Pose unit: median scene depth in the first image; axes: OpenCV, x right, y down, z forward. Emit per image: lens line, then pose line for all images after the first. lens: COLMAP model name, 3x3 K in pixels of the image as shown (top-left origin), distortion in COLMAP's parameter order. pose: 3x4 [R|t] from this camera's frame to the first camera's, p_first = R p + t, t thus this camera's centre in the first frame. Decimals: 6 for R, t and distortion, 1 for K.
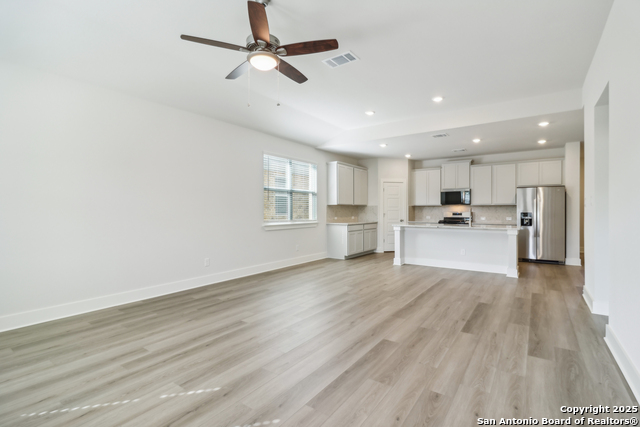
lens RADIAL K [[303.0, 0, 316.7], [0, 303.0, 206.3], [0, 0, 1]] dist [-0.001022, -0.000456]
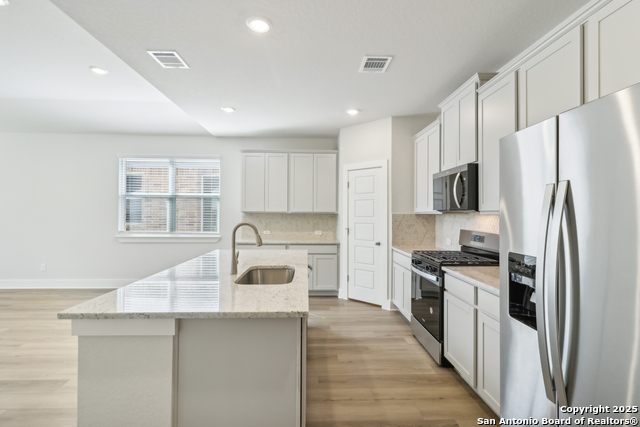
lens RADIAL K [[303.0, 0, 316.6], [0, 303.0, 212.6], [0, 0, 1]] dist [-0.001022, -0.000456]
pose [[0.605828, -0.000966, -0.795595, 0.679274], [0.006078, 0.999976, 0.003413, -0.006933], [0.795573, -0.006903, 0.605819, 0.689724]]
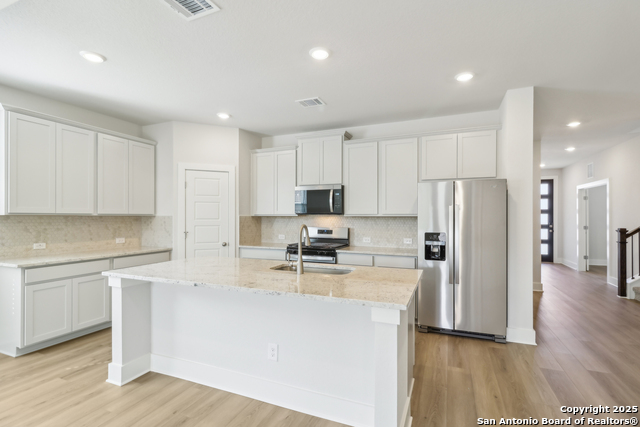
lens RADIAL K [[303.0, 0, 319.9], [0, 303.0, 215.6], [0, 0, 1]] dist [-0.001022, -0.000456]
pose [[0.975047, 0.000332, 0.222000, 0.360283], [-0.002524, 0.999951, 0.009591, -0.008993], [-0.221986, -0.009912, 0.974999, 0.506029]]
